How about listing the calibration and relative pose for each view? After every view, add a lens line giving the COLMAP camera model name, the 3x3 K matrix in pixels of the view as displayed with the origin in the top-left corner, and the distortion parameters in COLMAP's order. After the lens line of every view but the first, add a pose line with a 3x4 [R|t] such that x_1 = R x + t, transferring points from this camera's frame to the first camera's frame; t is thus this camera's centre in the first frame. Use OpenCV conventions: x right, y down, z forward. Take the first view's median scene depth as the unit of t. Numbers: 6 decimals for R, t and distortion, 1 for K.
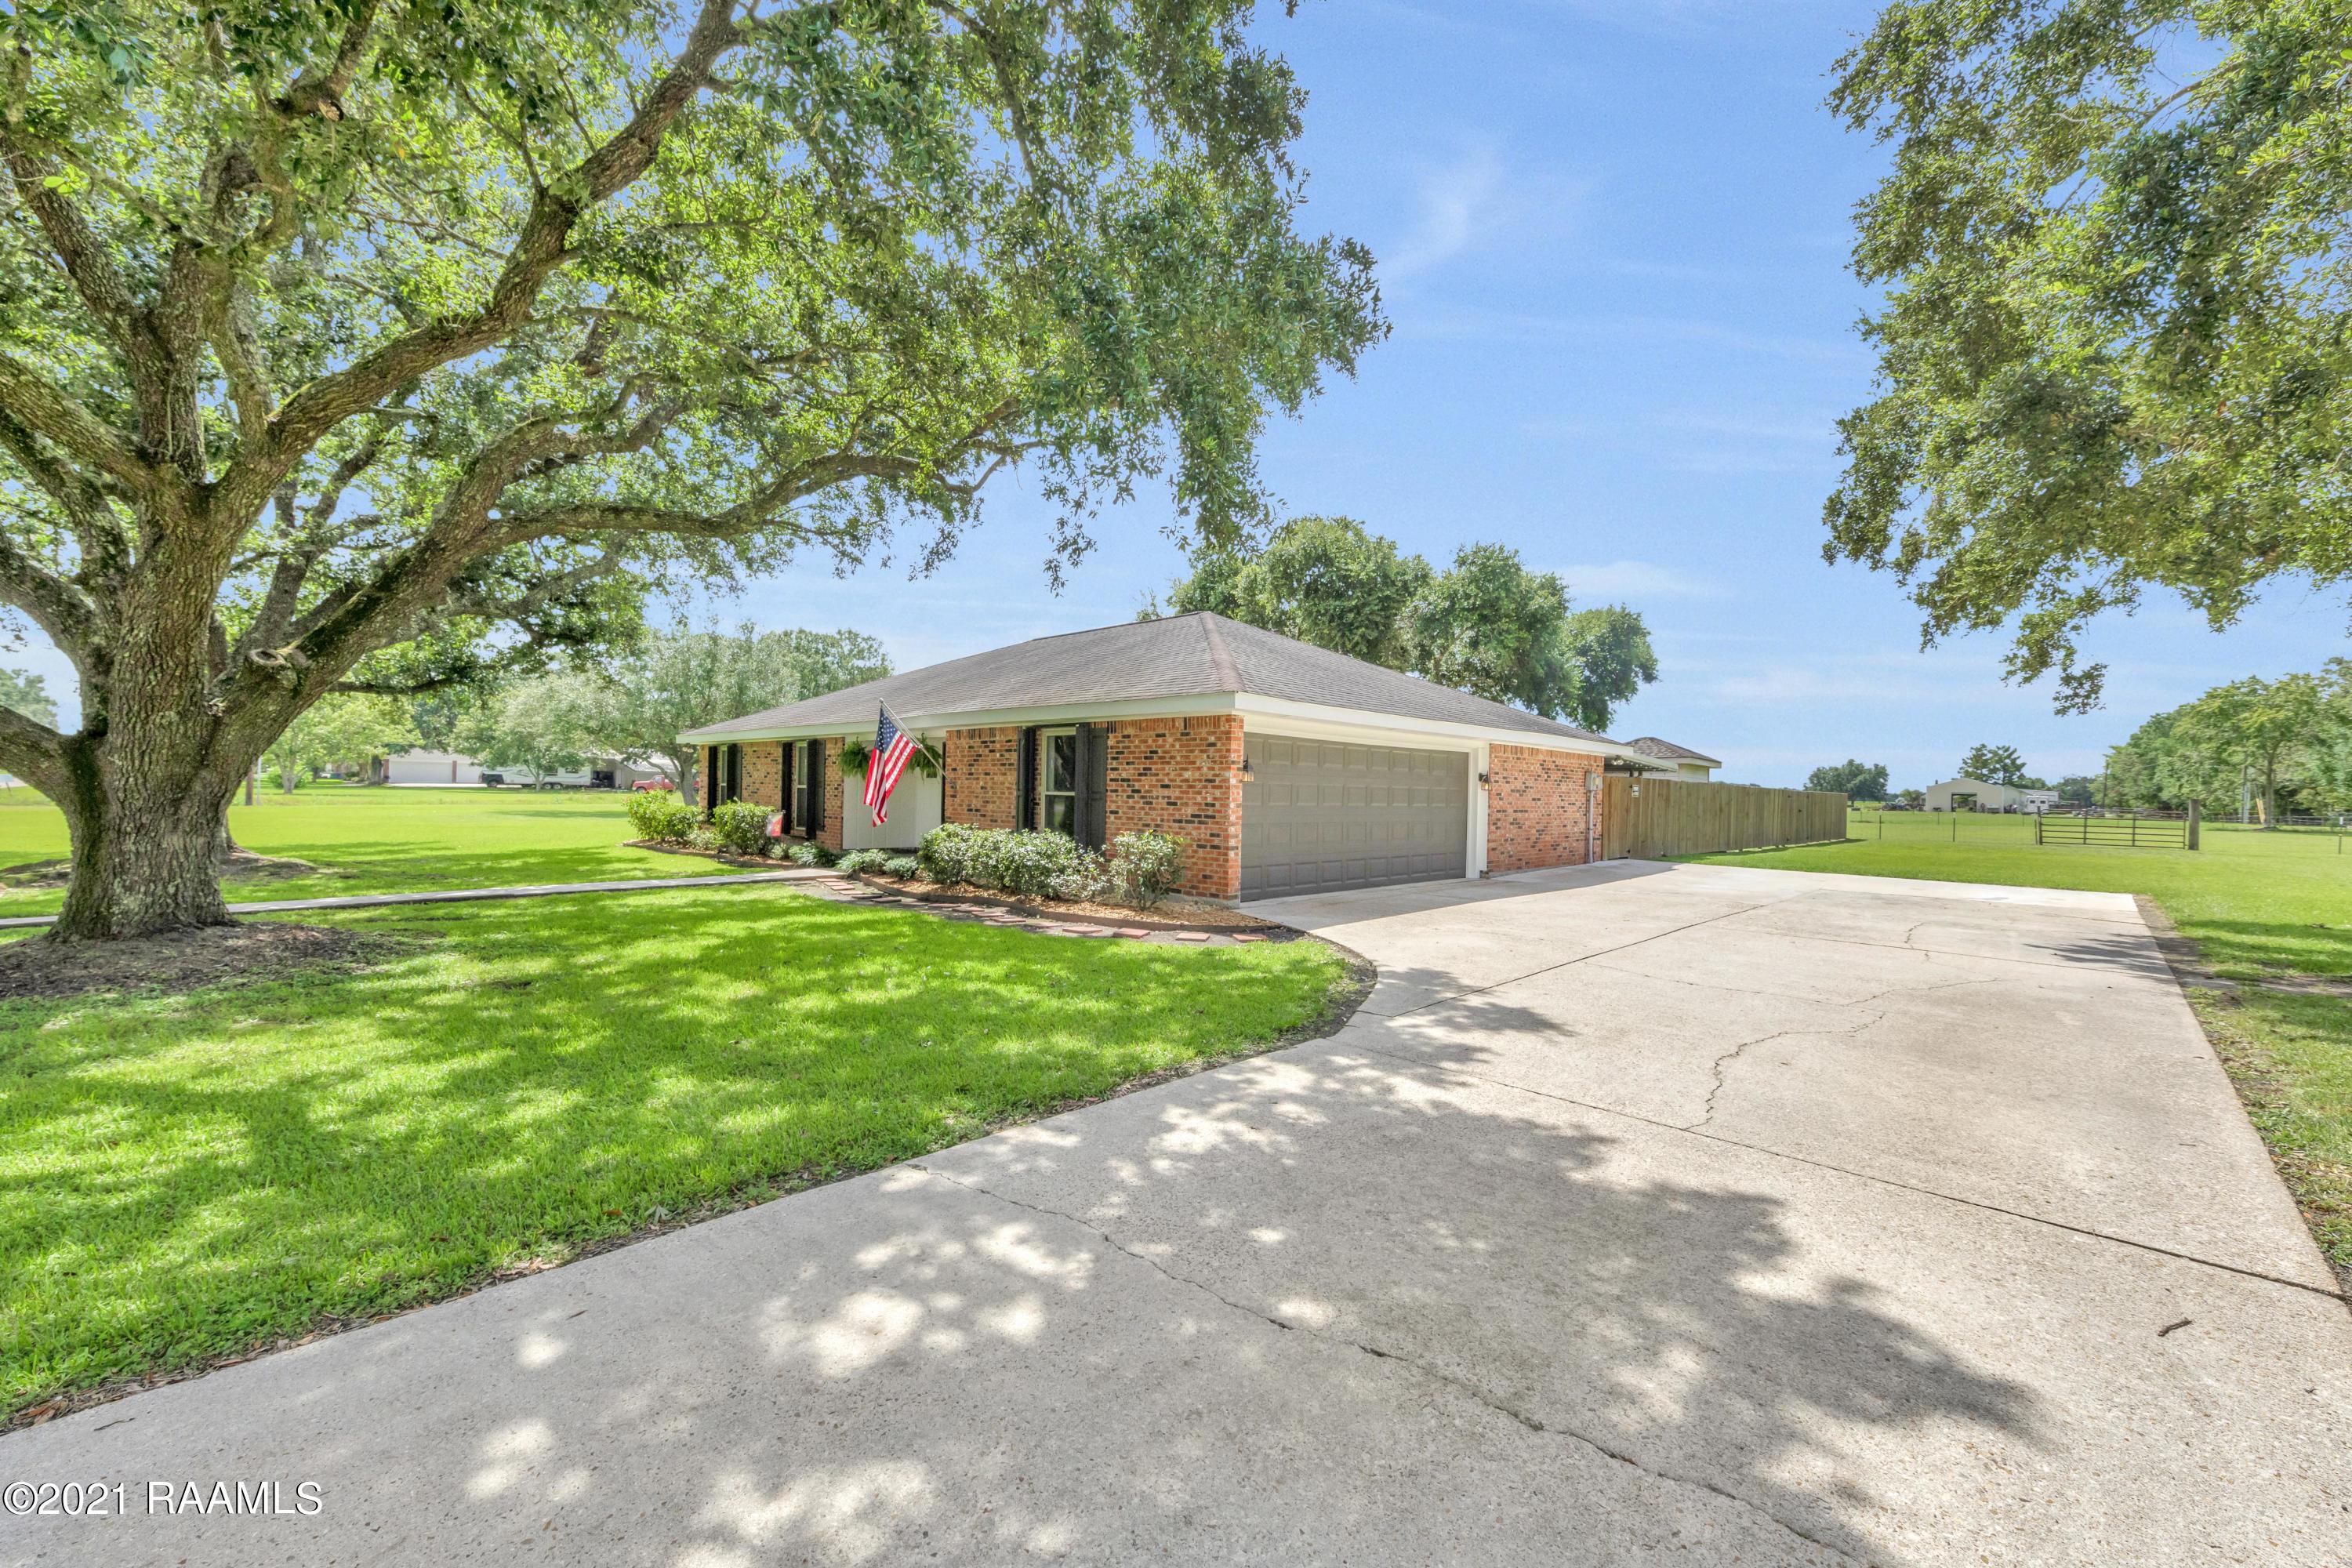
lens RADIAL K [[927.5, 0, 1158.4], [0, 927.5, 783.0], [0, 0, 1]] dist [-0.000376, -0.000076]
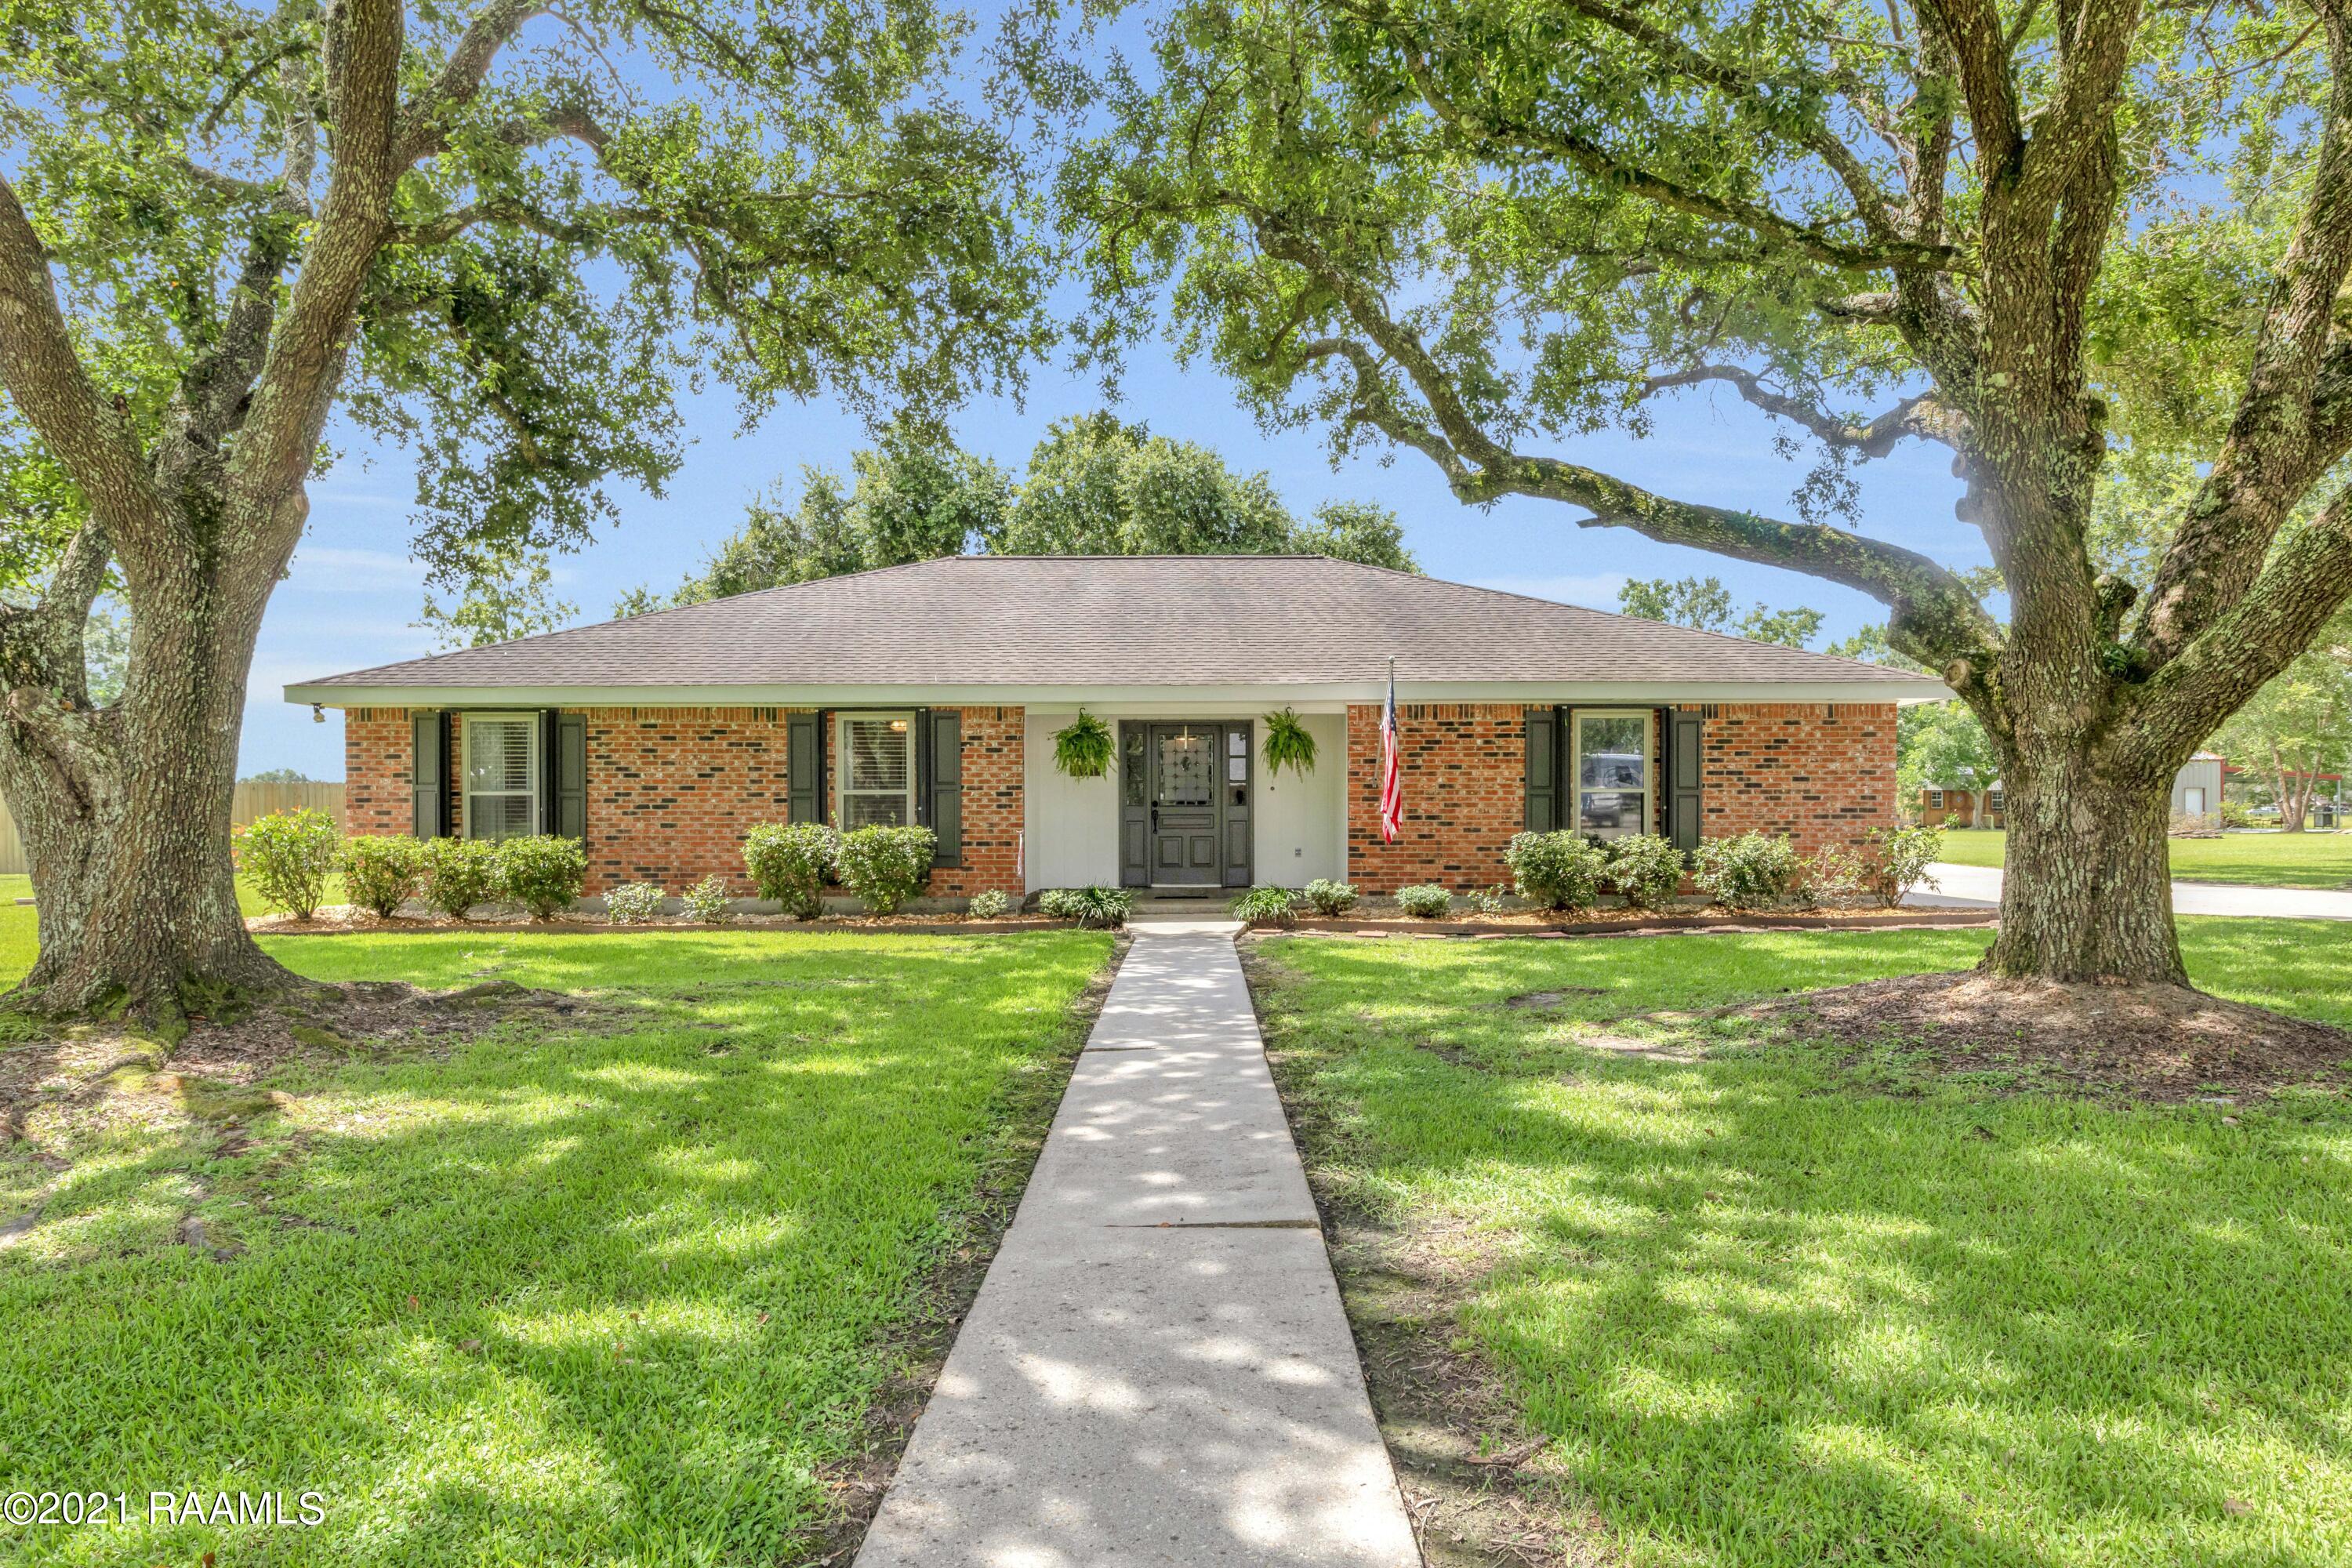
lens RADIAL K [[1246.8, 0, 1187.7], [0, 1246.8, 772.2], [0, 0, 1]] dist [0.000721, 0.001023]
pose [[0.705938, -0.011496, 0.708180, -0.612751], [0.012362, 0.999916, 0.003908, -0.007401], [-0.708166, 0.005996, 0.706021, 0.269621]]
